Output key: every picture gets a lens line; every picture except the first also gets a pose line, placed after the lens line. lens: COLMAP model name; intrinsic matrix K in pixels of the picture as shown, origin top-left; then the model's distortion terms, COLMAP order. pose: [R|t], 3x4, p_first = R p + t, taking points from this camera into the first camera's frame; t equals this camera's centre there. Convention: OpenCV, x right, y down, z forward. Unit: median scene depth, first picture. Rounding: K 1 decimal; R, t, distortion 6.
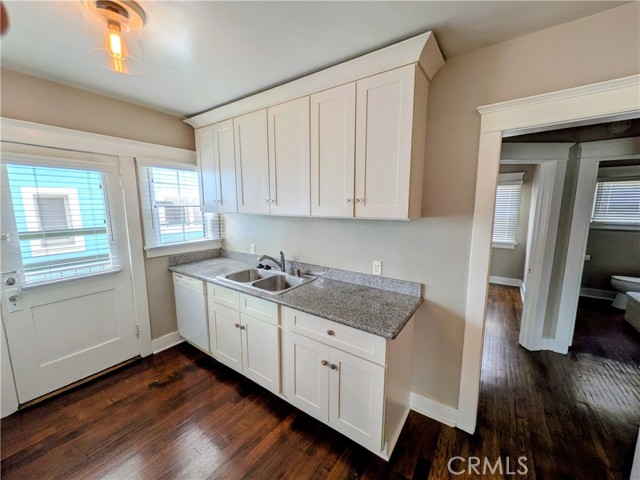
lens RADIAL K [[253.3, 0, 325.5], [0, 253.3, 239.7], [0, 0, 1]] dist [-0.000933, -0.000153]
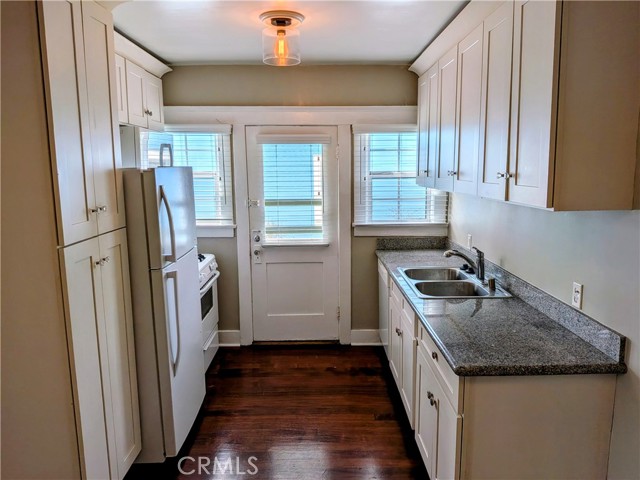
lens RADIAL K [[468.0, 0, 320.1], [0, 468.0, 239.0], [0, 0, 1]] dist [0.049276, -0.000276]
pose [[0.568606, 0.117814, -0.814130, 0.603147], [-0.105103, 0.991984, 0.070145, -0.020768], [0.815868, 0.045683, 0.576431, -0.052565]]
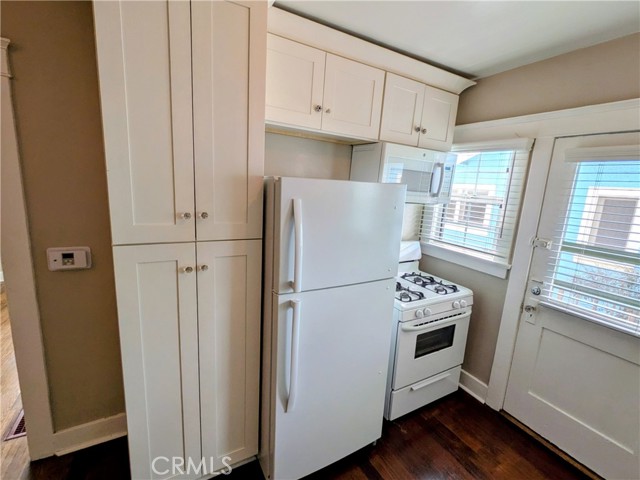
lens RADIAL K [[284.5, 0, 319.4], [0, 284.5, 239.2], [0, 0, 1]] dist [-0.000534, -0.000835]
pose [[-0.447818, 0.138157, -0.883387, -0.002366], [-0.189349, 0.950929, 0.244707, -0.090175], [0.873846, 0.276853, -0.399683, 0.508314]]
